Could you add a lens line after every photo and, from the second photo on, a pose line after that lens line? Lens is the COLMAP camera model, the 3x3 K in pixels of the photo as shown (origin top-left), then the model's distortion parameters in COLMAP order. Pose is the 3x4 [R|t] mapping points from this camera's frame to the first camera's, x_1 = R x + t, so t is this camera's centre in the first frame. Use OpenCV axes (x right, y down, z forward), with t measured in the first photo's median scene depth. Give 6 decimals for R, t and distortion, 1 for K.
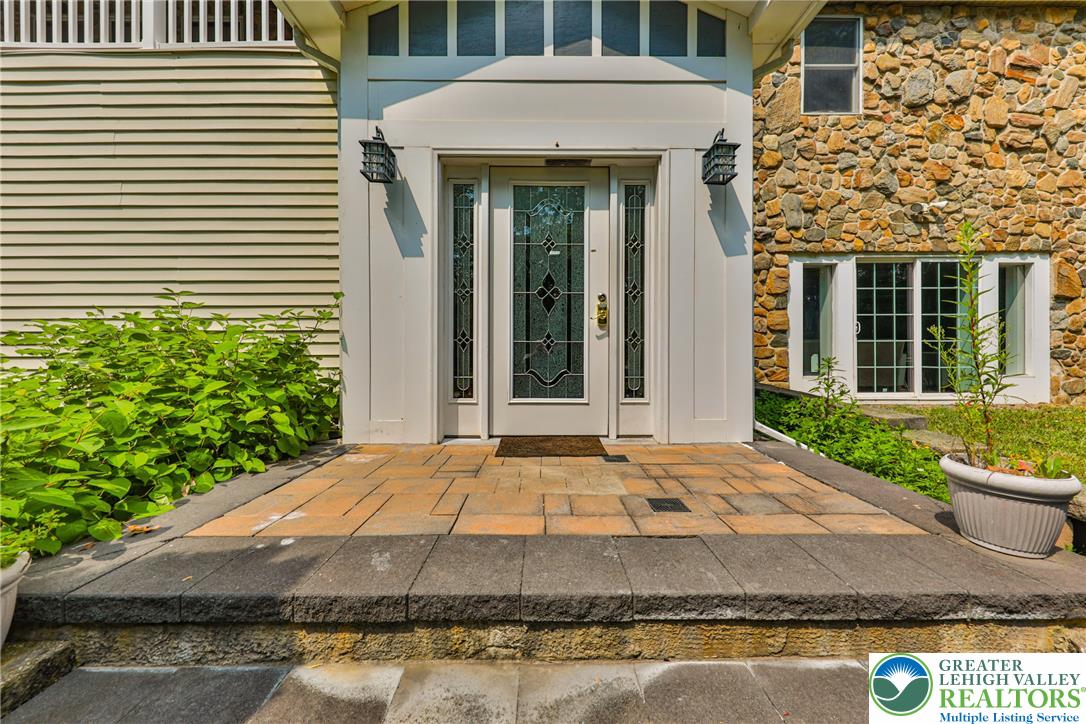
lens RADIAL K [[358.5, 0, 553.5], [0, 358.5, 342.3], [0, 0, 1]] dist [-0.000567, -0.000104]
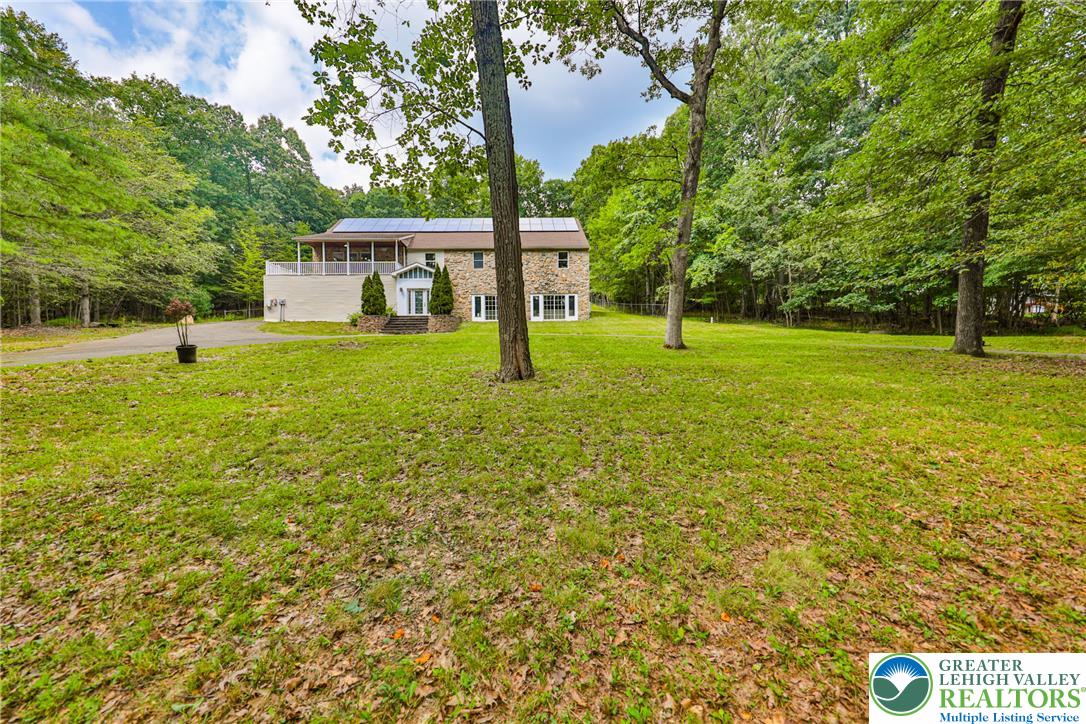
lens RADIAL K [[368.3, 0, 537.7], [0, 368.3, 359.5], [0, 0, 1]] dist [-0.000743, 0.000002]
pose [[0.999513, -0.011707, 0.028929, 1.511951], [0.010988, 0.999630, 0.024892, 0.622437], [-0.029210, -0.024562, 0.999271, -4.744261]]
